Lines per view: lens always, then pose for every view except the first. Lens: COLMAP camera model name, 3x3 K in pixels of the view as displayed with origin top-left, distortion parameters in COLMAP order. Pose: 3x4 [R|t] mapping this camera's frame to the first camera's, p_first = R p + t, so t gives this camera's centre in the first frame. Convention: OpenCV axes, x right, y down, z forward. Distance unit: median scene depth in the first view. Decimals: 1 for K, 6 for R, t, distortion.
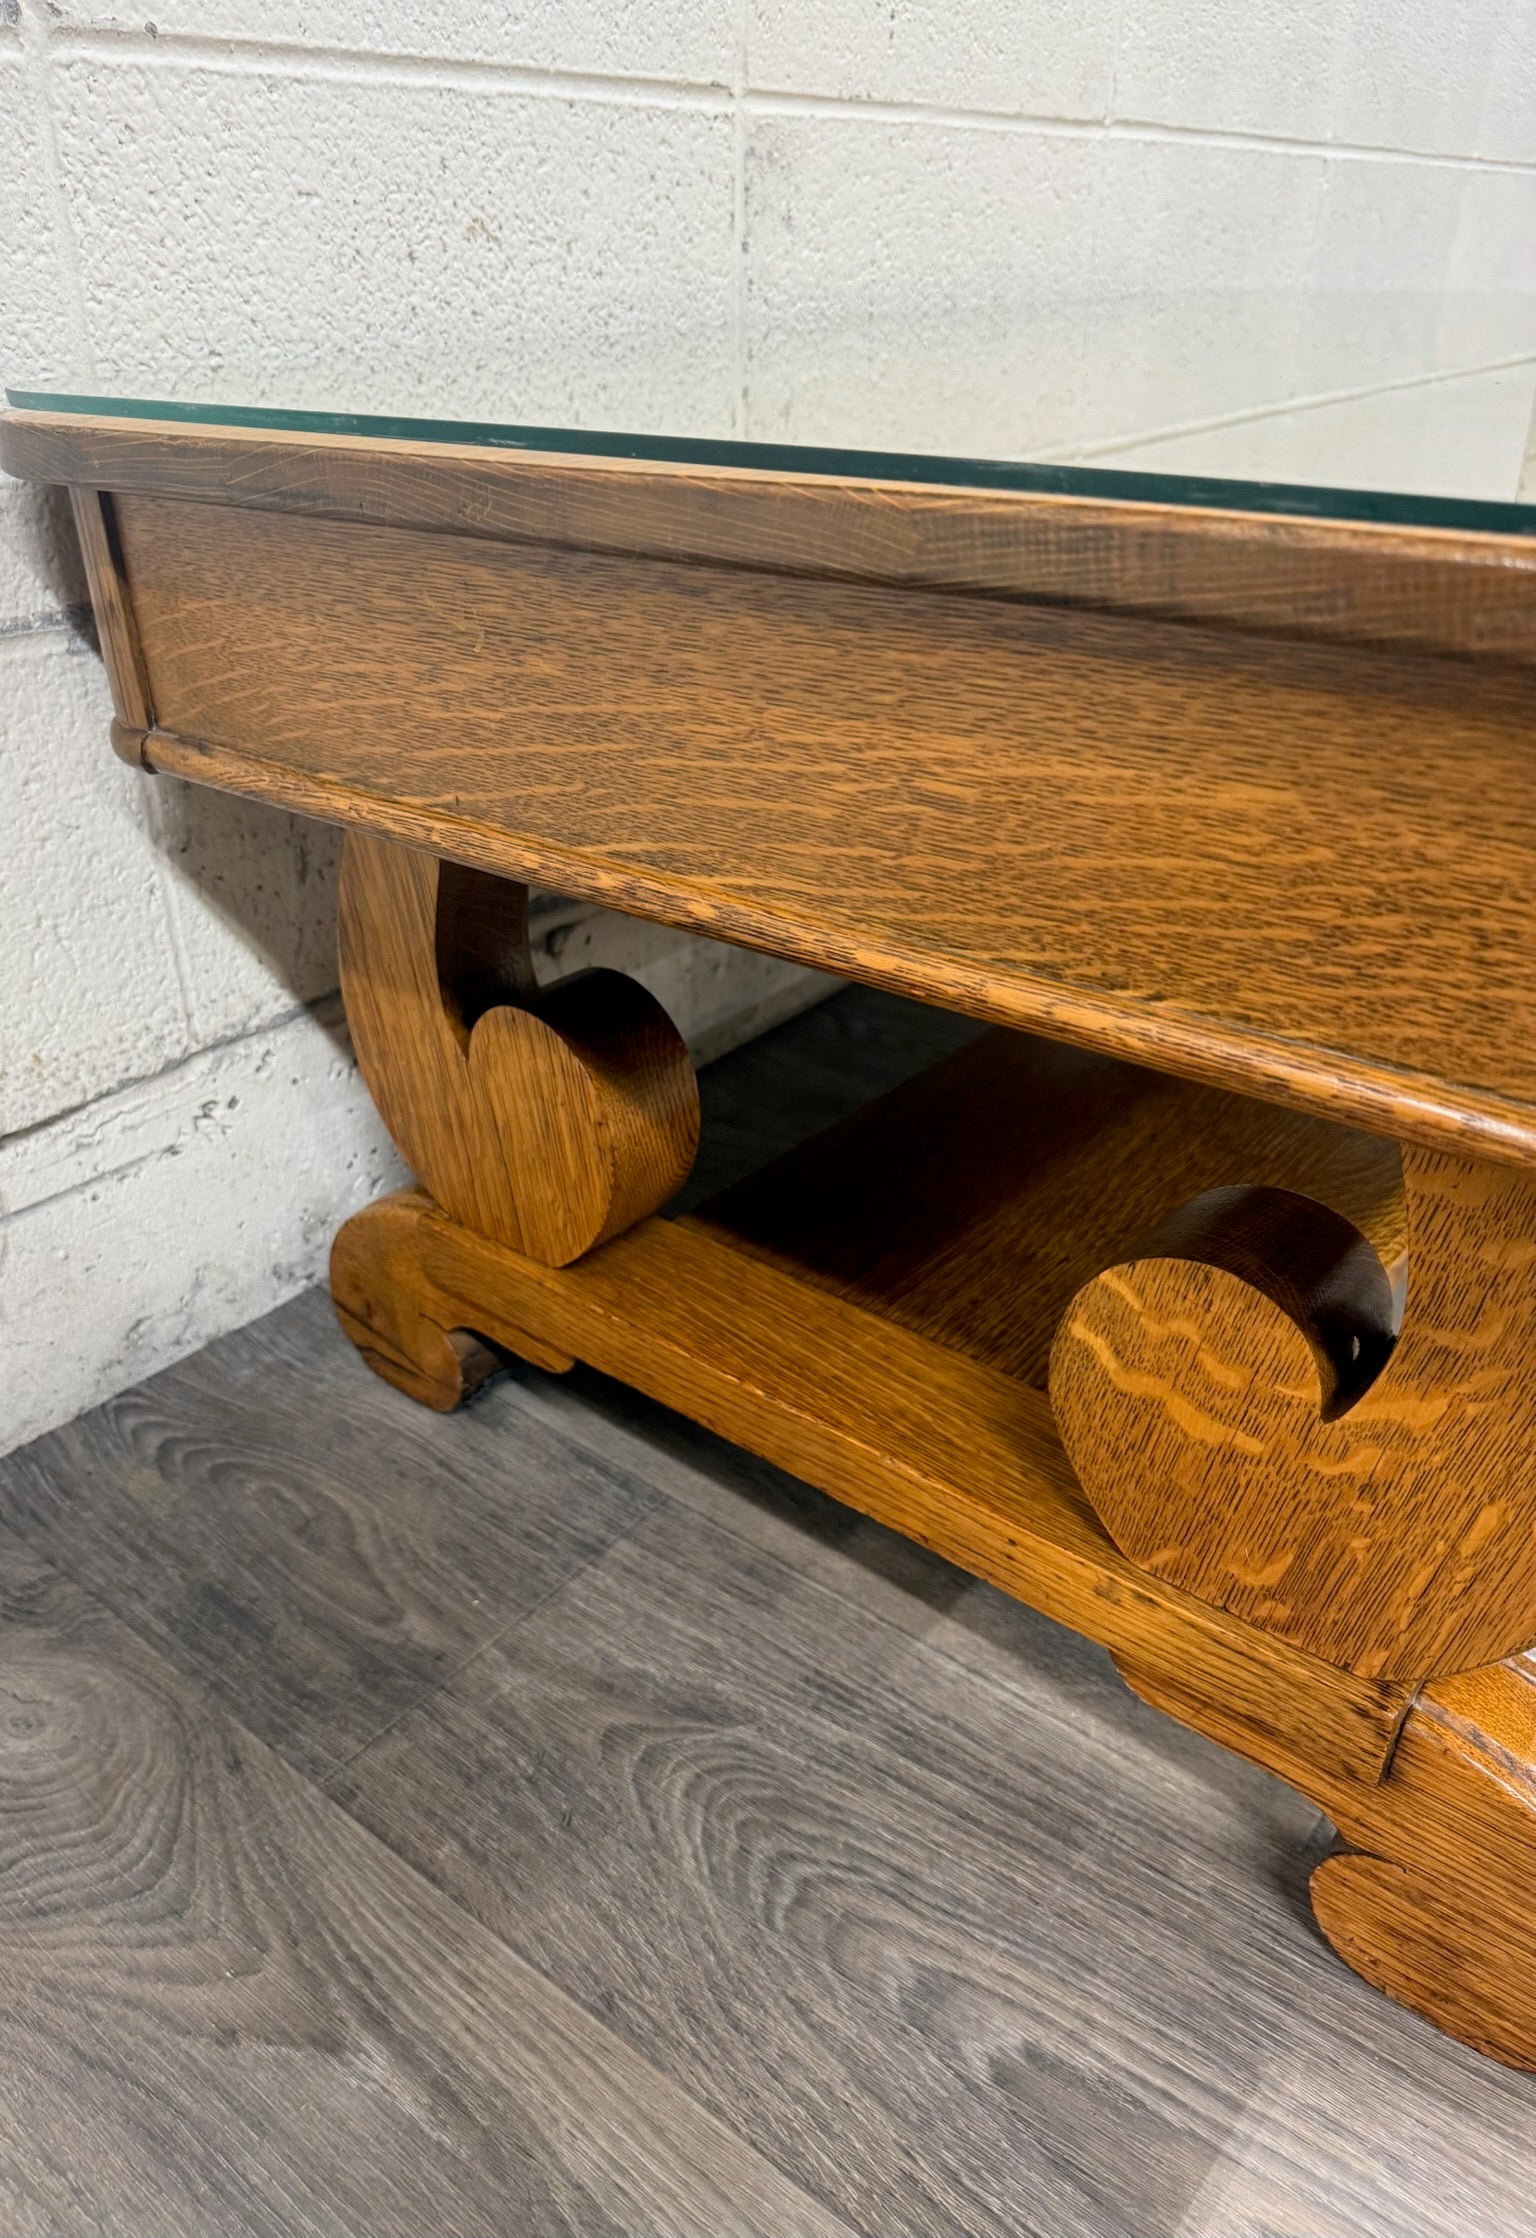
lens RADIAL K [[1619.5, 0, 703.1], [0, 1619.5, 1118.2], [0, 0, 1]] dist [-0.027502, 0.011659]
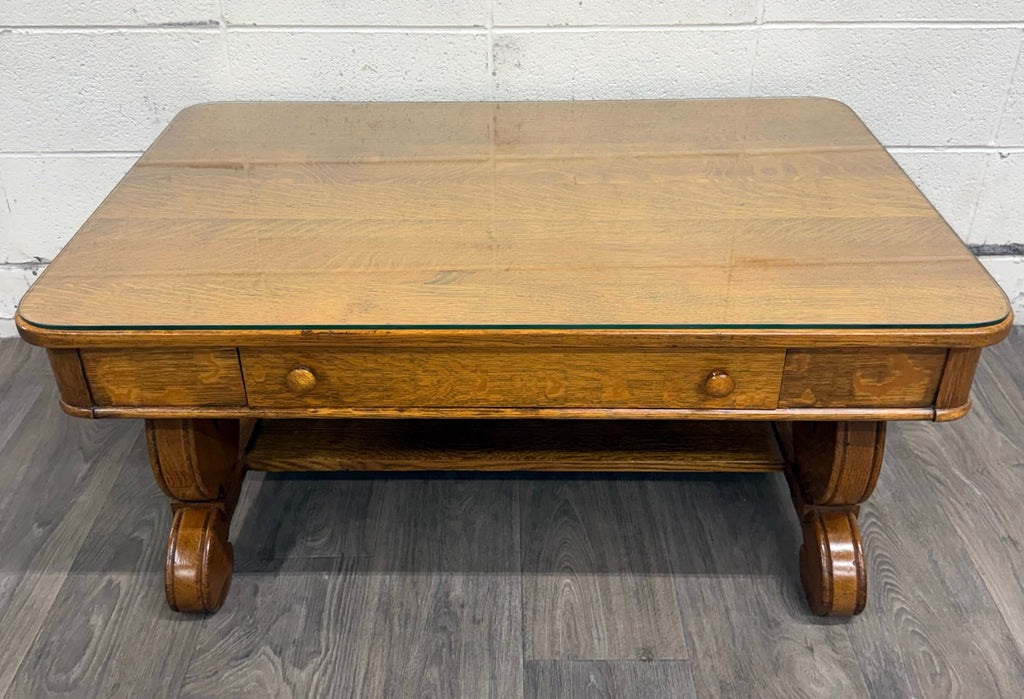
lens RADIAL K [[964.3, 0, 508.5], [0, 964.3, 307.3], [0, 0, 1]] dist [0.176007, -0.381579]
pose [[0.644265, 0.406063, -0.648102, 2.178028], [-0.369333, 0.907238, 0.201276, -0.849111], [0.669713, 0.109690, 0.734474, -0.349843]]
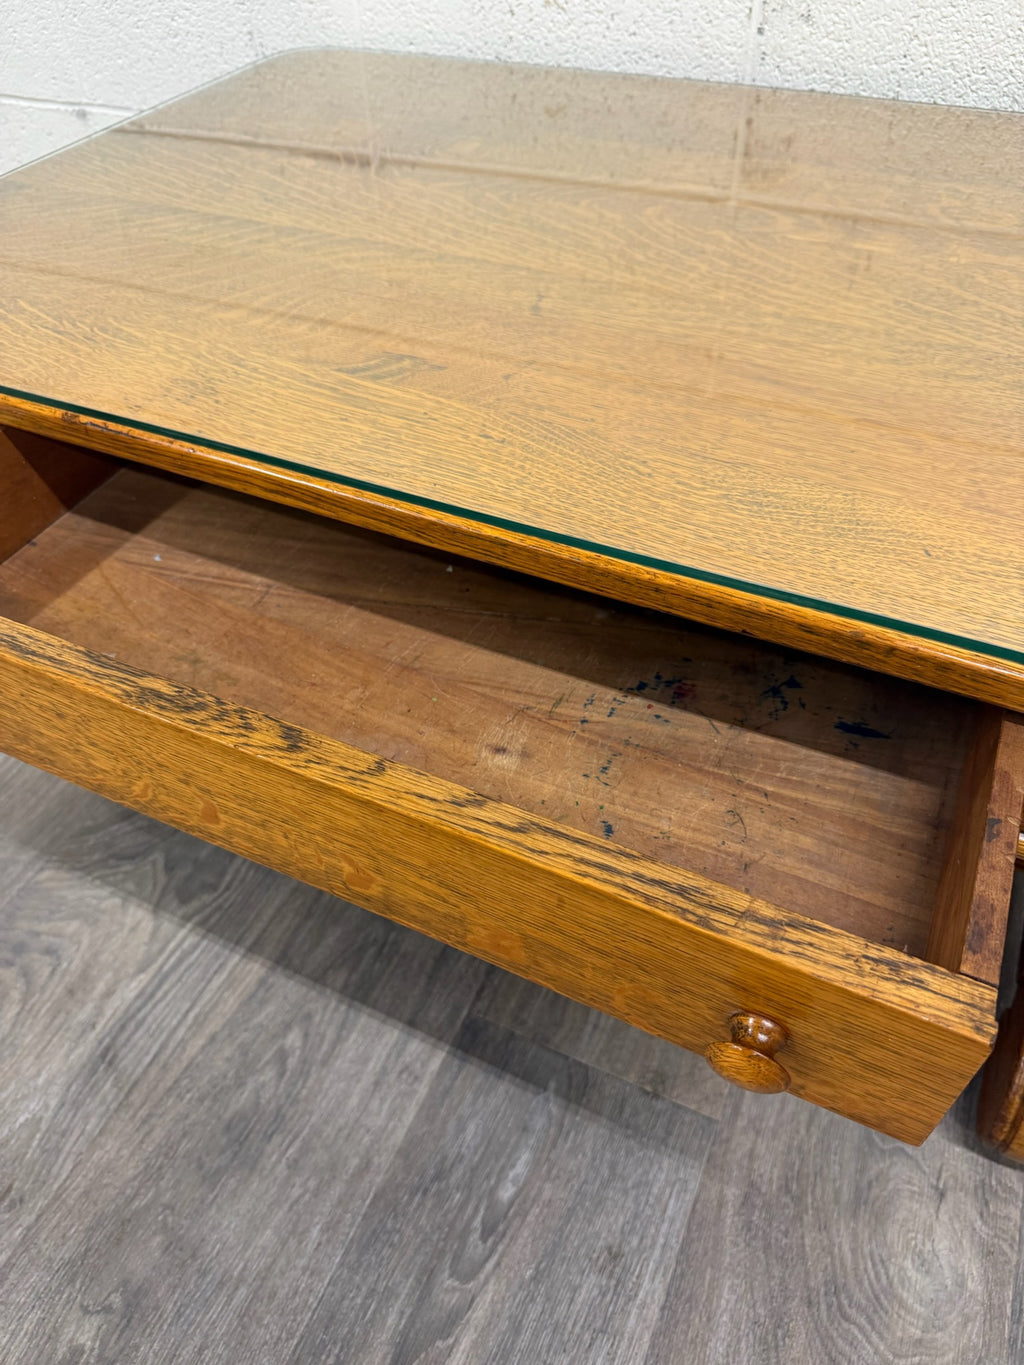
lens RADIAL K [[996.1, 0, 512.0], [0, 996.1, 682.5], [0, 0, 1]] dist [-0.019174, -0.002137]
pose [[0.260939, 0.697256, -0.667641, 1.734326], [-0.439374, 0.701596, 0.560993, -0.858990], [0.859570, 0.146959, 0.489430, 0.654722]]
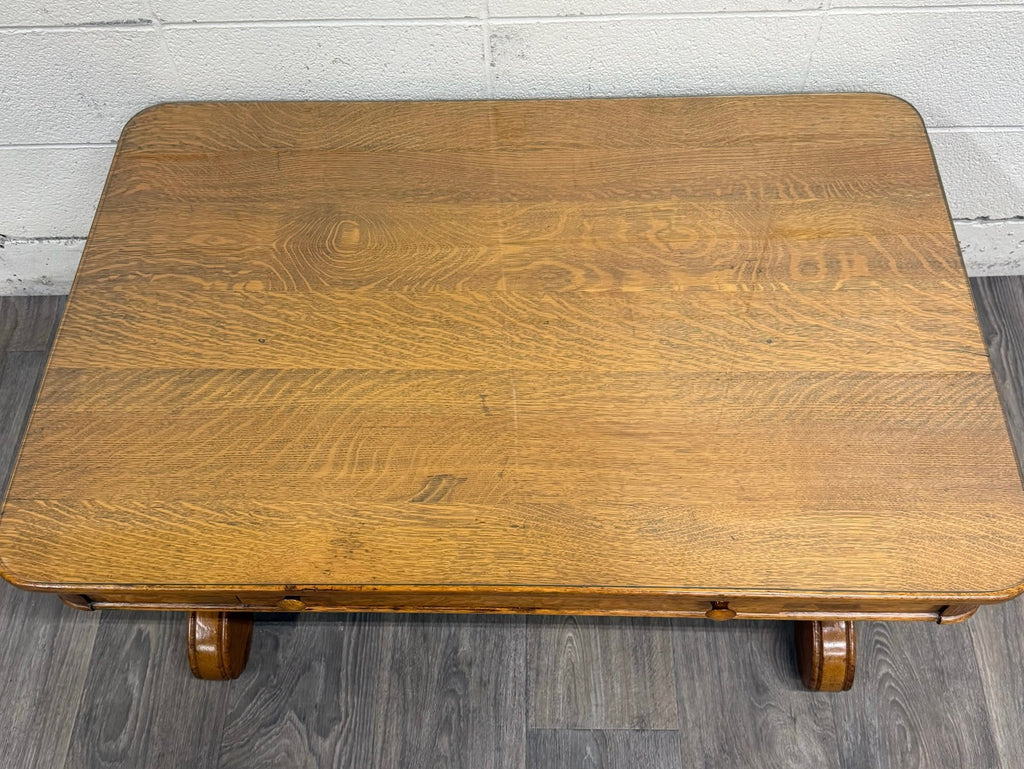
lens RADIAL K [[990.1, 0, 509.4], [0, 990.1, 362.0], [0, 0, 1]] dist [0.189528, -0.430919]
pose [[0.631764, 0.647519, -0.426137, 1.542268], [-0.347875, 0.728108, 0.590628, -1.789155], [0.692717, -0.224895, 0.685248, -0.141626]]
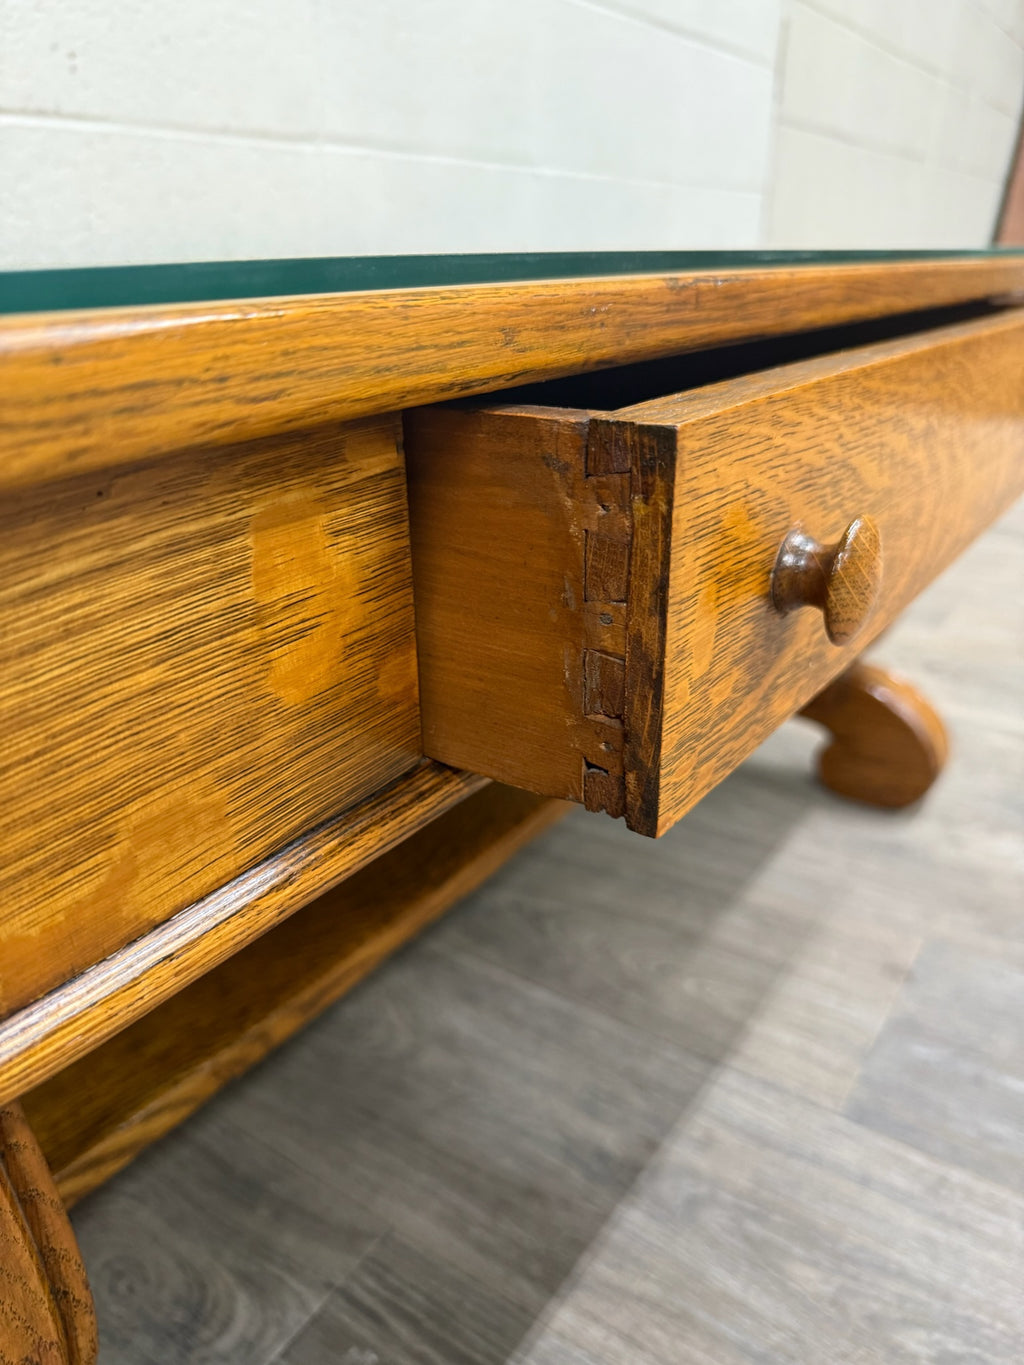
lens RADIAL K [[1005.3, 0, 512.0], [0, 1005.3, 682.5], [0, 0, 1]] dist [-0.005874, -0.016922]
pose [[0.995700, -0.038208, 0.084392, 0.679249], [0.046074, 0.994569, -0.093330, -0.087027], [-0.080368, 0.096817, 0.992052, 0.284743]]
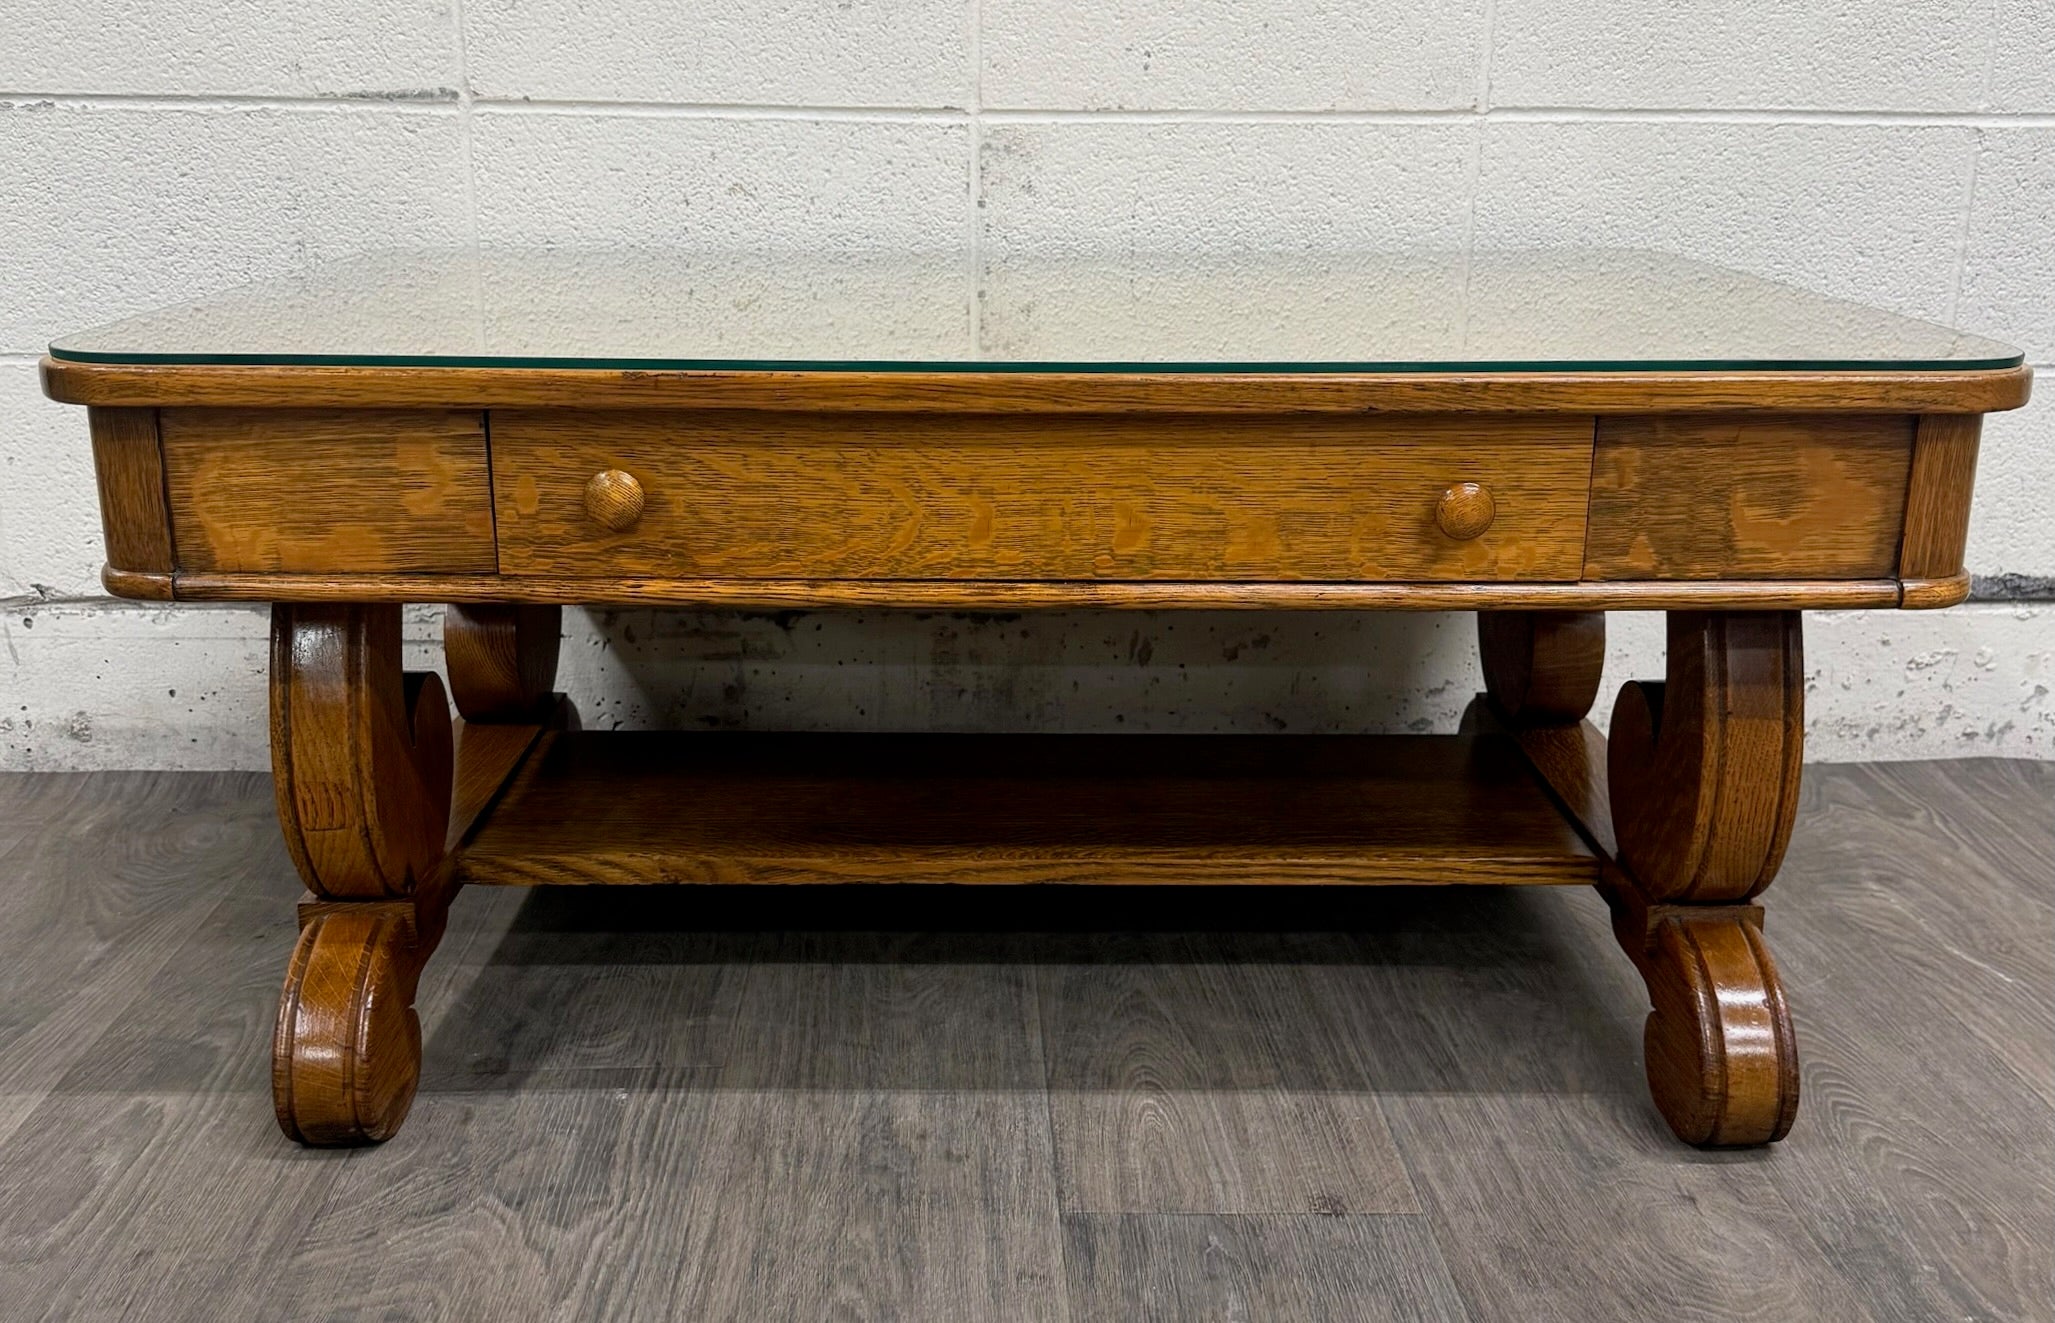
lens RADIAL K [[1992.2, 0, 1010.1], [0, 1992.2, 650.0], [0, 0, 1]] dist [0.193369, -0.433198]
pose [[0.661816, 0.224369, -0.715303, 2.398091], [-0.373322, 0.926074, -0.054925, -0.104368], [0.650100, 0.303389, 0.696652, -0.260930]]
